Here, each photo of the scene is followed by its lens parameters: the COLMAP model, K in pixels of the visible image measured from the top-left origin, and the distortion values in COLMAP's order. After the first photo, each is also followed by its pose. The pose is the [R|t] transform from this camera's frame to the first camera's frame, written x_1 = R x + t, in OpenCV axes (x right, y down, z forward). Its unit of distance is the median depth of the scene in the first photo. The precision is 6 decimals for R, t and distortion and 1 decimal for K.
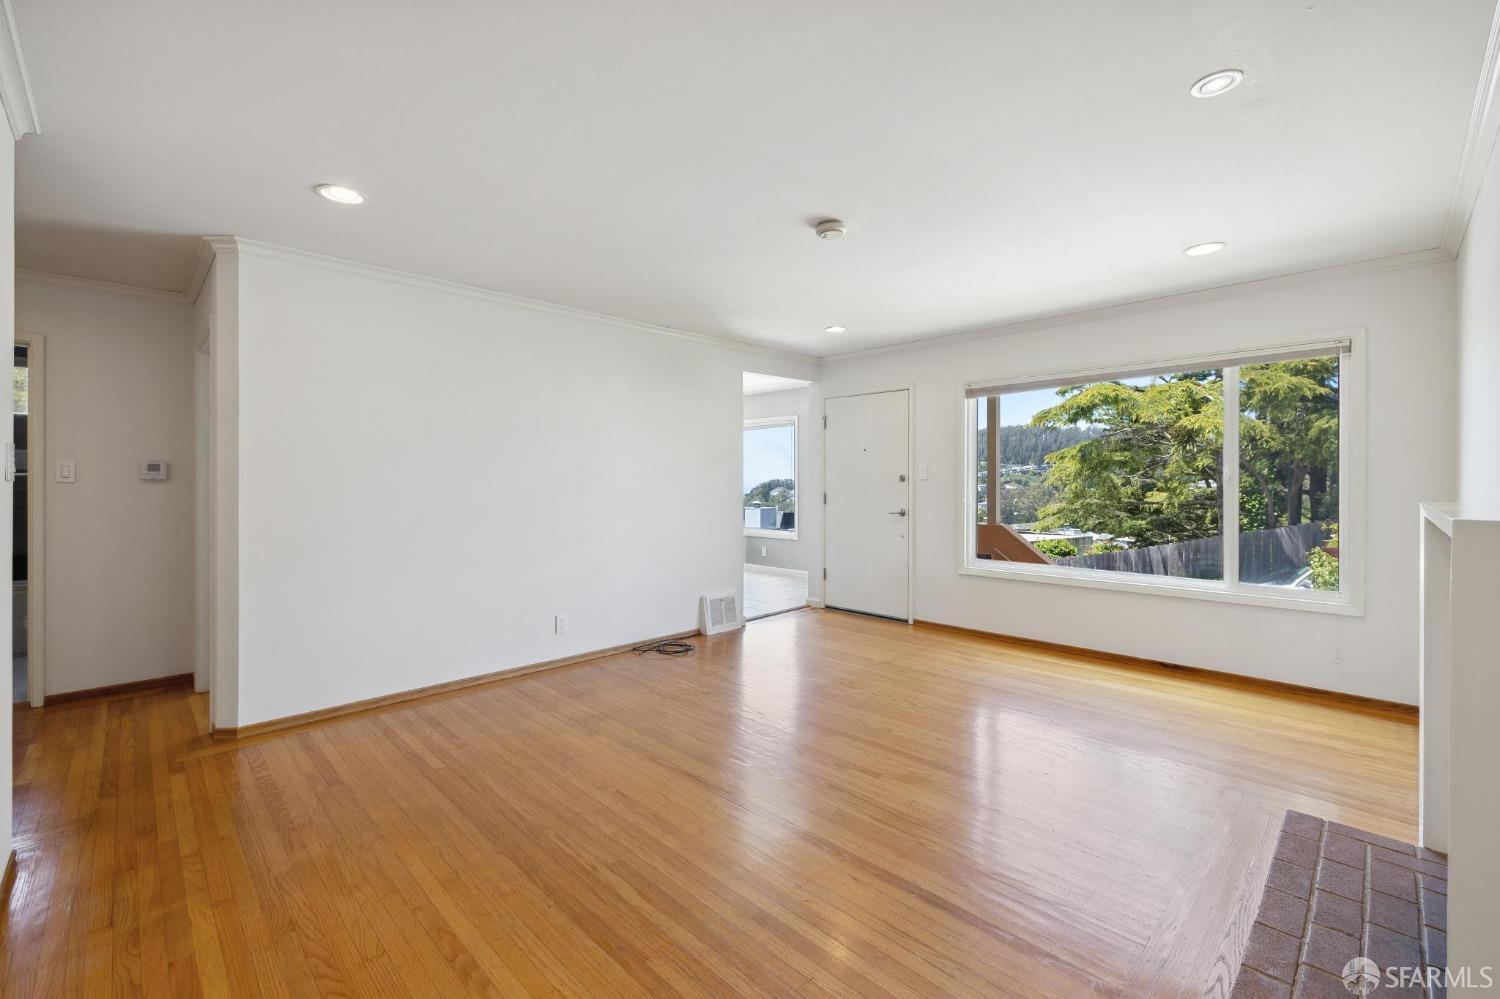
lens RADIAL K [[637.0, 0, 739.8], [0, 637.0, 487.1], [0, 0, 1]] dist [0.003997, 0.000703]
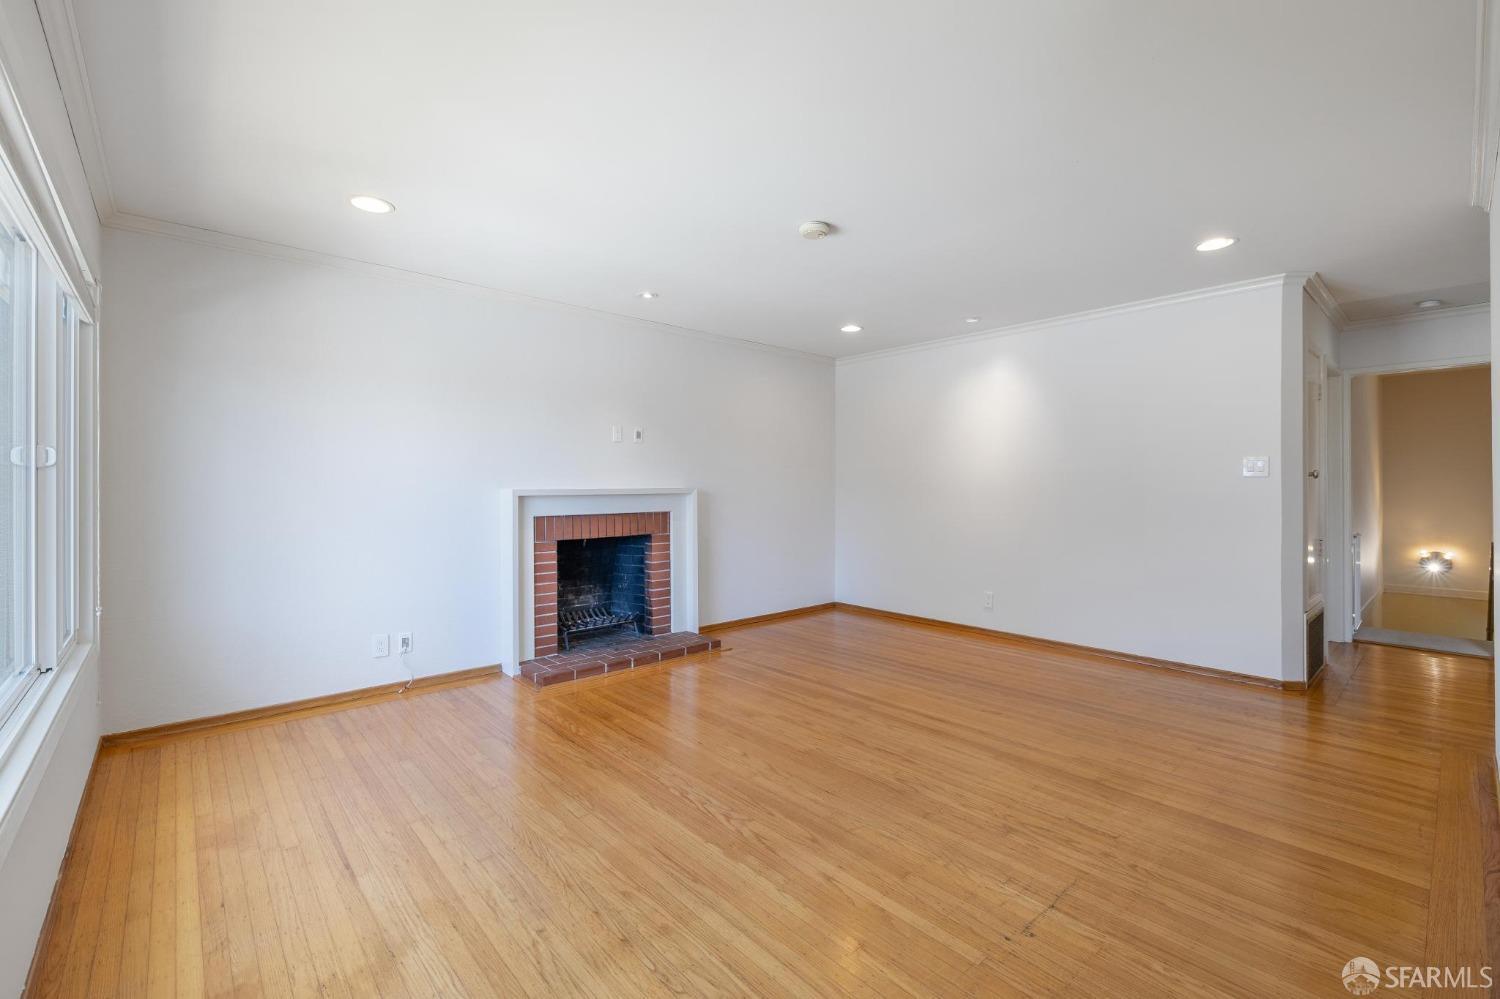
lens RADIAL K [[637.0, 0, 739.8], [0, 637.0, 487.1], [0, 0, 1]] dist [0.003997, 0.000703]
pose [[-0.998836, -0.000572, 0.048238, 0.163783], [-0.000153, 0.999962, 0.008692, 0.001273], [-0.048241, 0.008675, -0.998798, 1.550499]]
